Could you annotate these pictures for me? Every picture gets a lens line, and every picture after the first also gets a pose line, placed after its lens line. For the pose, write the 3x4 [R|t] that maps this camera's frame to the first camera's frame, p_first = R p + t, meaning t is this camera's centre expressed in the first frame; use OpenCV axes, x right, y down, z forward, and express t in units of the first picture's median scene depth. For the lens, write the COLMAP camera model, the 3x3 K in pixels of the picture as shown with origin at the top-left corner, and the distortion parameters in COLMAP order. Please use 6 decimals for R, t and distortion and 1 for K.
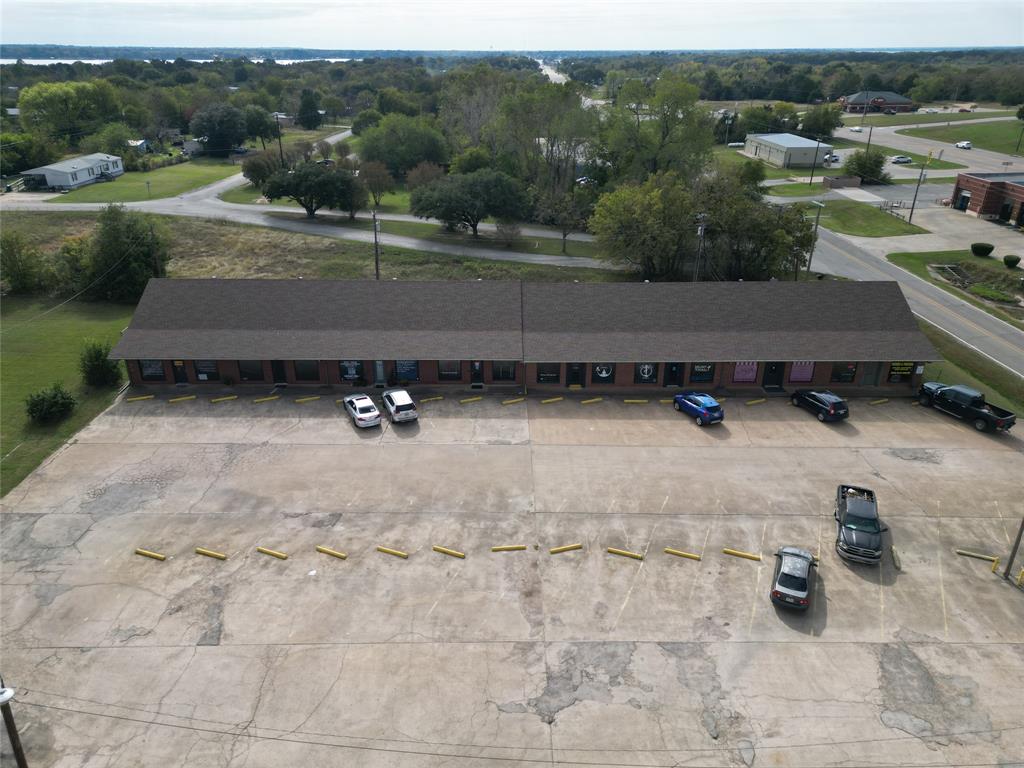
lens RADIAL K [[712.9, 0, 510.4], [0, 712.9, 384.8], [0, 0, 1]] dist [0.079324, -0.072079]
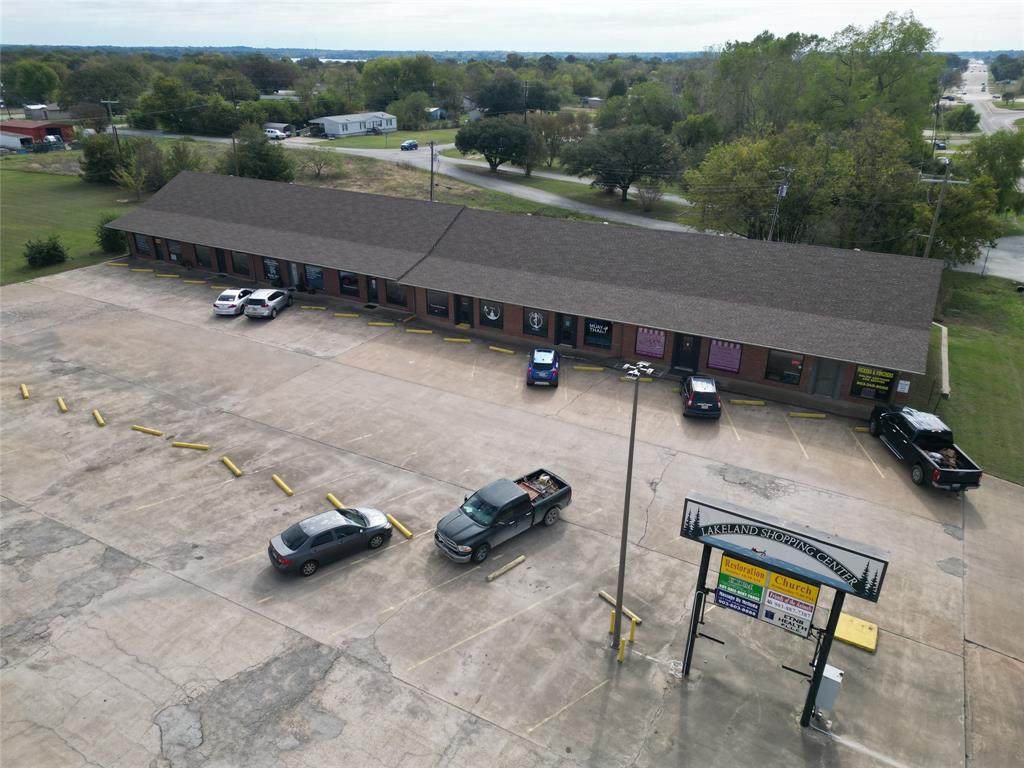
lens RADIAL K [[712.9, 0, 510.4], [0, 712.9, 384.8], [0, 0, 1]] dist [0.079324, -0.072079]
pose [[0.872942, 0.206335, -0.442039, 0.540379], [-0.208278, 0.977045, 0.044755, 0.022527], [0.441127, 0.052998, 0.895879, 0.252430]]
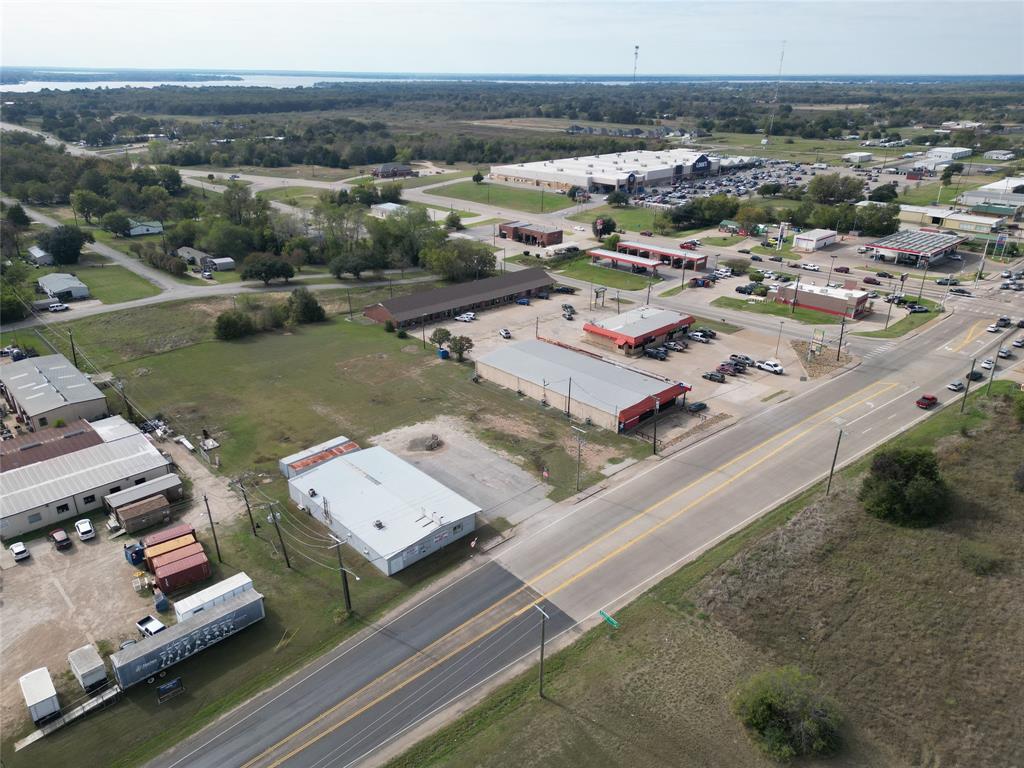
lens RADIAL K [[712.9, 0, 510.4], [0, 712.9, 384.8], [0, 0, 1]] dist [0.079324, -0.072079]
pose [[0.733366, -0.266978, 0.625218, -2.335127], [0.280500, 0.956560, 0.079447, 0.131772], [-0.619269, 0.117110, 0.776396, -1.969837]]
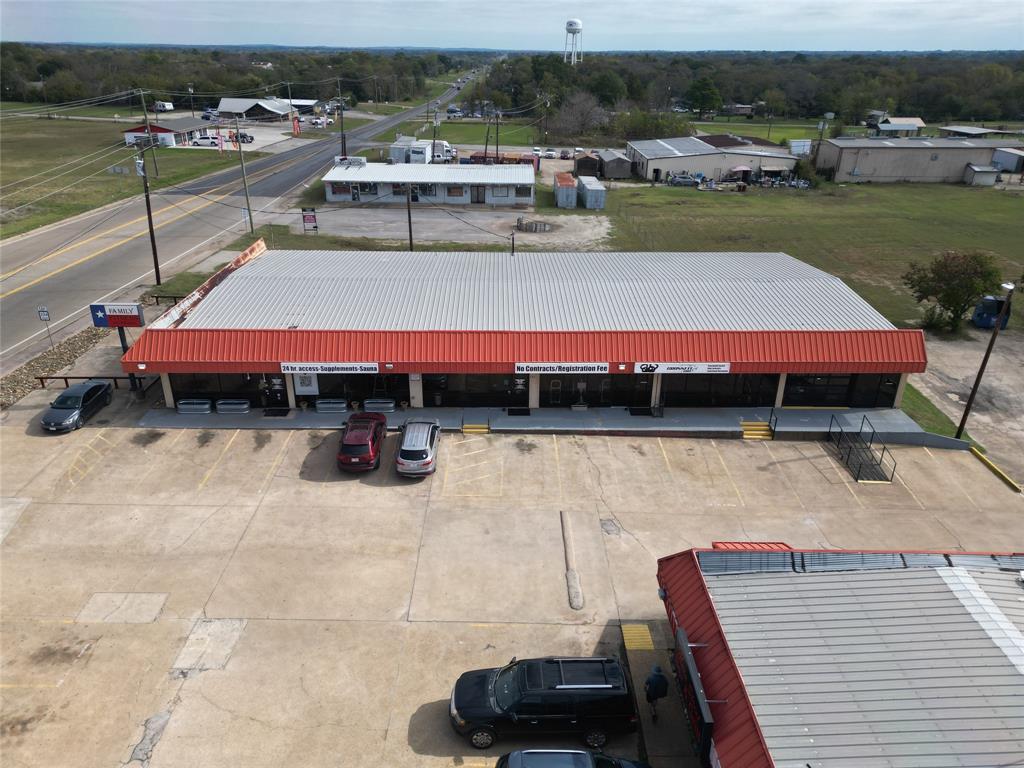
lens RADIAL K [[712.9, 0, 510.4], [0, 712.9, 384.8], [0, 0, 1]] dist [0.079324, -0.072079]
pose [[-0.014692, 0.418596, -0.908053, 0.370407], [-0.428143, 0.818053, 0.384035, 0.146040], [0.903592, 0.394419, 0.167201, -0.123382]]
